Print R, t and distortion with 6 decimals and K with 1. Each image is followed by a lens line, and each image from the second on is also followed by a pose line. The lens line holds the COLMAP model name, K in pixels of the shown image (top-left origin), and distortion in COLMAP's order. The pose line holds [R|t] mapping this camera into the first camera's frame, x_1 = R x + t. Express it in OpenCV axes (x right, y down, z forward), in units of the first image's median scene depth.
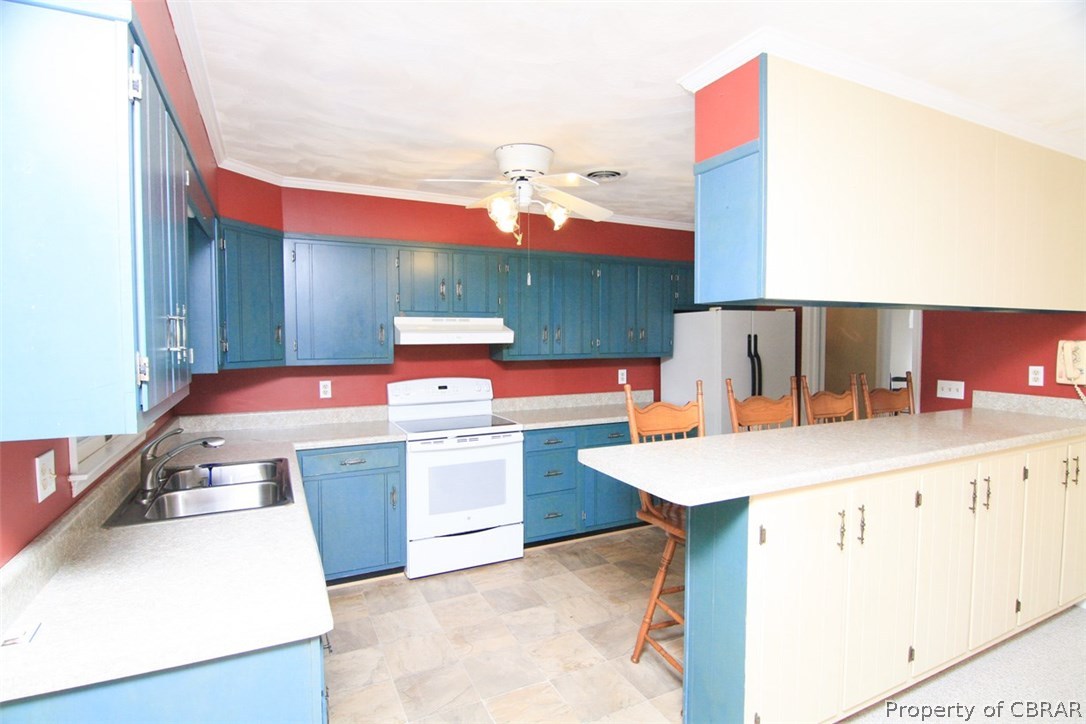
lens RADIAL K [[552.9, 0, 542.5], [0, 552.9, 360.7], [0, 0, 1]] dist [-0.021764, -0.002567]
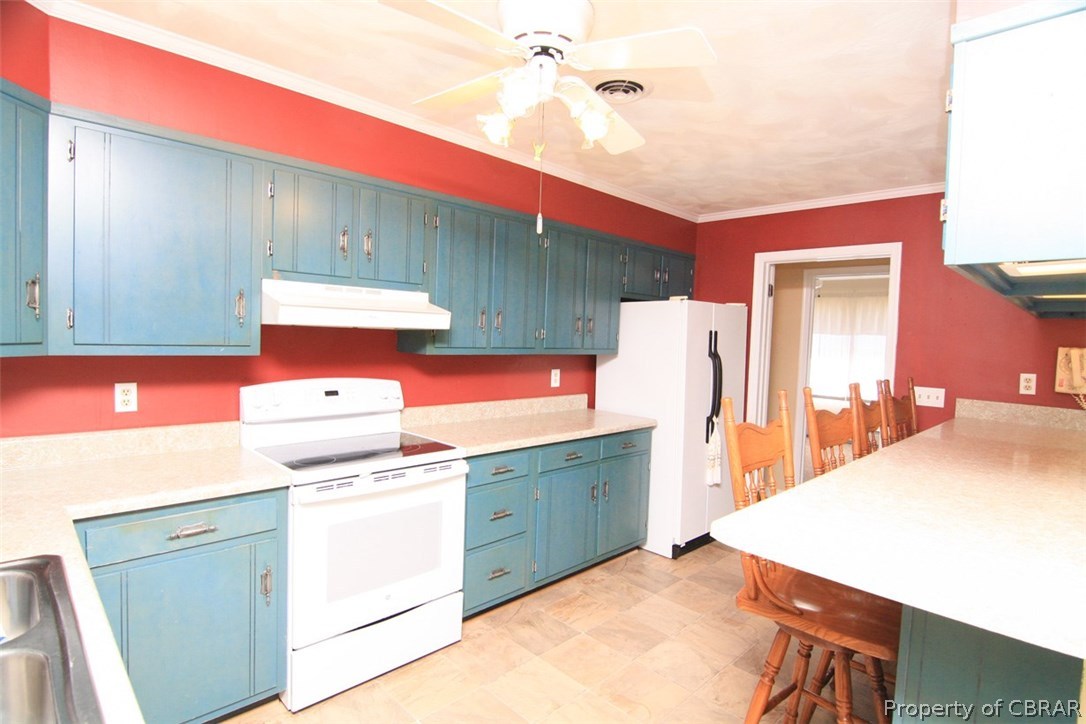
lens RADIAL K [[552.9, 0, 545.9], [0, 552.9, 360.4], [0, 0, 1]] dist [-0.021764, -0.002567]
pose [[0.947091, 0.019429, 0.320377, -0.162264], [-0.021513, 0.999764, 0.002965, 0.002094], [-0.320244, -0.009700, 0.947285, 0.318640]]
